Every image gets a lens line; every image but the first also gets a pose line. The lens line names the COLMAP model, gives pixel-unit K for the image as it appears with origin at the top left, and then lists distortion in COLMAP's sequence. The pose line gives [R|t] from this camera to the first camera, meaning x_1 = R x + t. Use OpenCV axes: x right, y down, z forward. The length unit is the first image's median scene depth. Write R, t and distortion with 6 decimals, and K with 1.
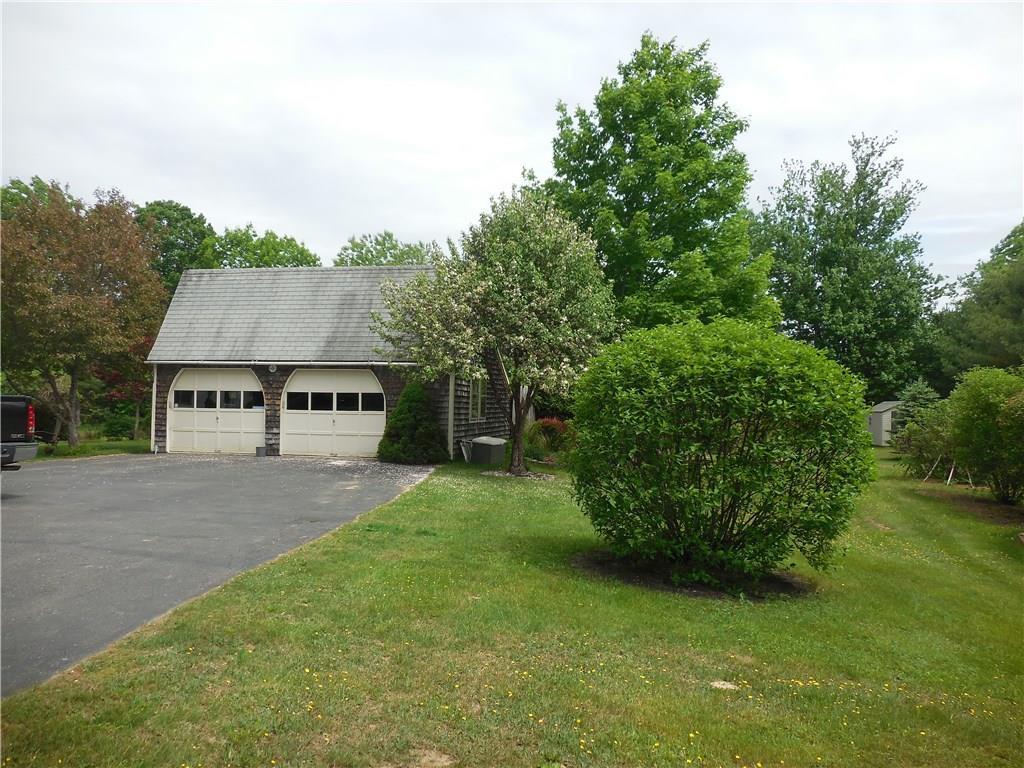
lens RADIAL K [[776.2, 0, 512.0], [0, 776.2, 384.0], [0, 0, 1]] dist [0.006516, 0.005307]
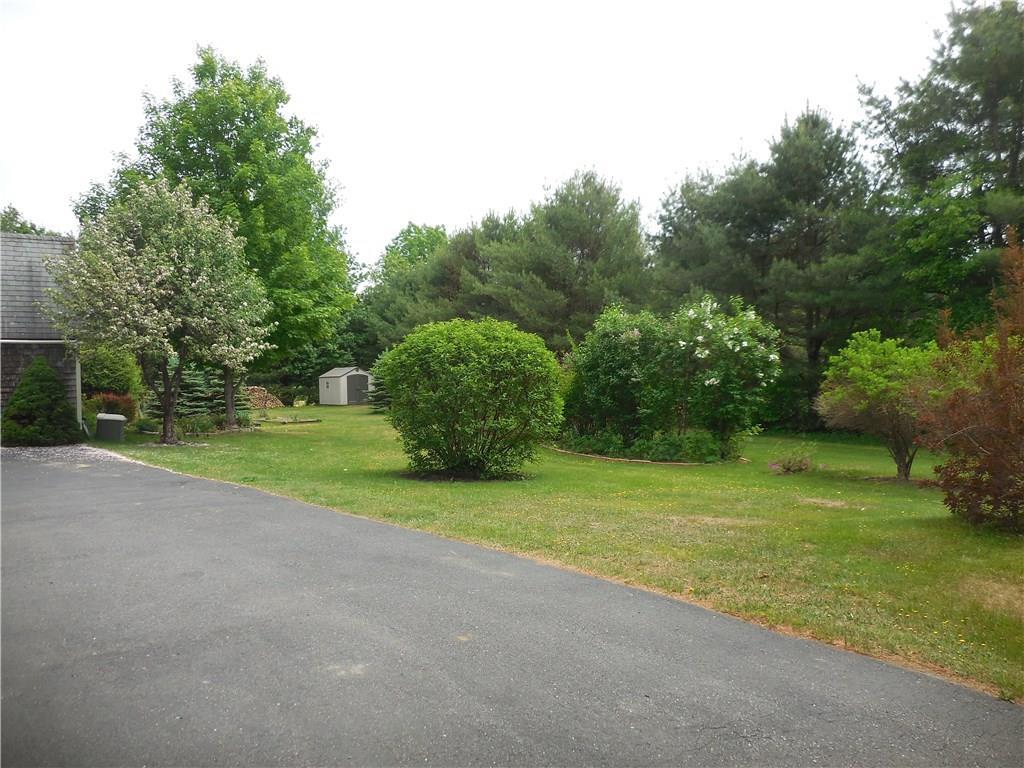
lens RADIAL K [[776.2, 0, 512.0], [0, 776.2, 384.0], [0, 0, 1]] dist [0.006516, 0.005307]
pose [[0.711623, -0.039965, 0.701424, -0.362387], [0.010232, 0.998864, 0.046532, -0.011465], [-0.702487, -0.025937, 0.711224, -0.084864]]
